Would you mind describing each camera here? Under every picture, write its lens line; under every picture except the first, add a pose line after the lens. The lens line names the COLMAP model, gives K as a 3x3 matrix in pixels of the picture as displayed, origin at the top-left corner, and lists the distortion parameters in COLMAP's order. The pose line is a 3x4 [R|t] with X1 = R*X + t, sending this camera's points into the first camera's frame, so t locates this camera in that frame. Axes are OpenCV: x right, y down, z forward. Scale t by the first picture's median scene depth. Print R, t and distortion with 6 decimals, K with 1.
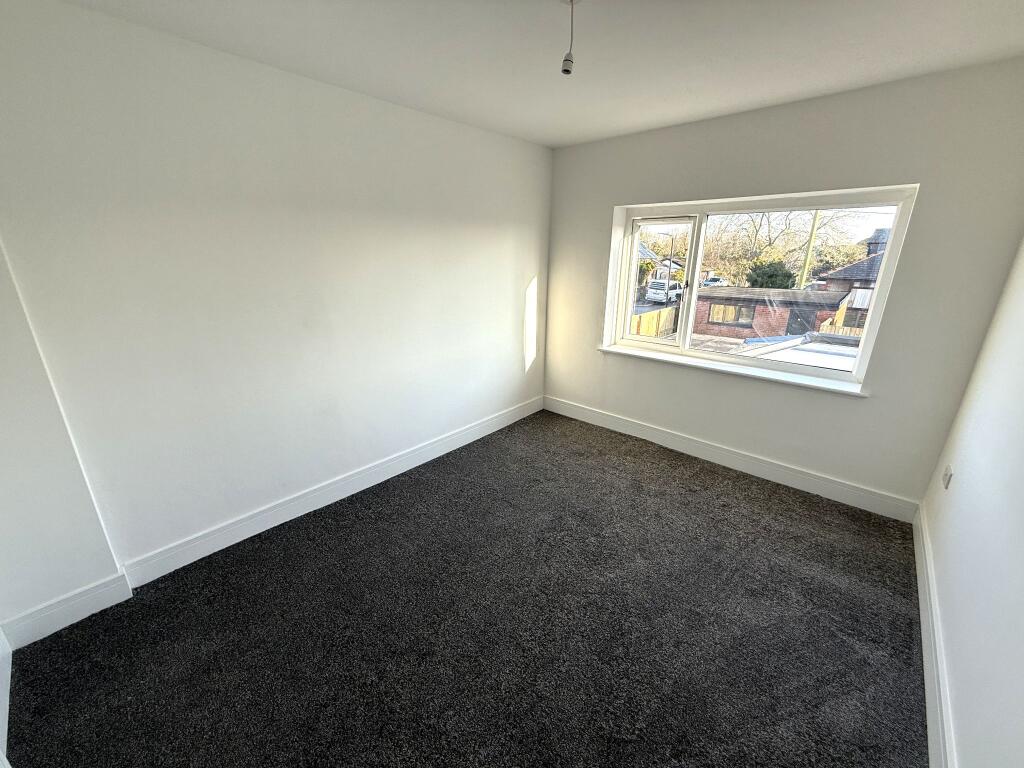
lens RADIAL K [[412.1, 0, 508.6], [0, 412.1, 384.0], [0, 0, 1]] dist [0.000923, 0.000697]
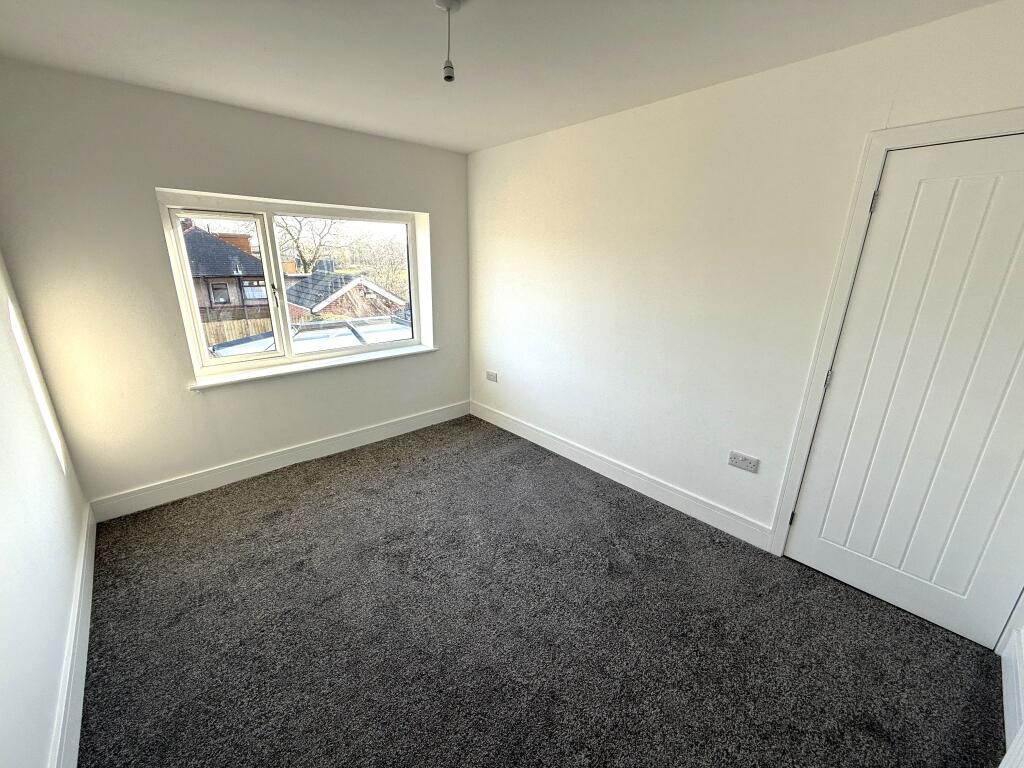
lens RADIAL K [[412.1, 0, 508.6], [0, 412.1, 384.0], [0, 0, 1]] dist [0.000923, 0.000697]
pose [[0.092820, -0.298050, 0.950027, -0.494353], [0.292074, 0.920321, 0.260195, -0.142666], [-0.951881, 0.253327, 0.172477, 0.427509]]
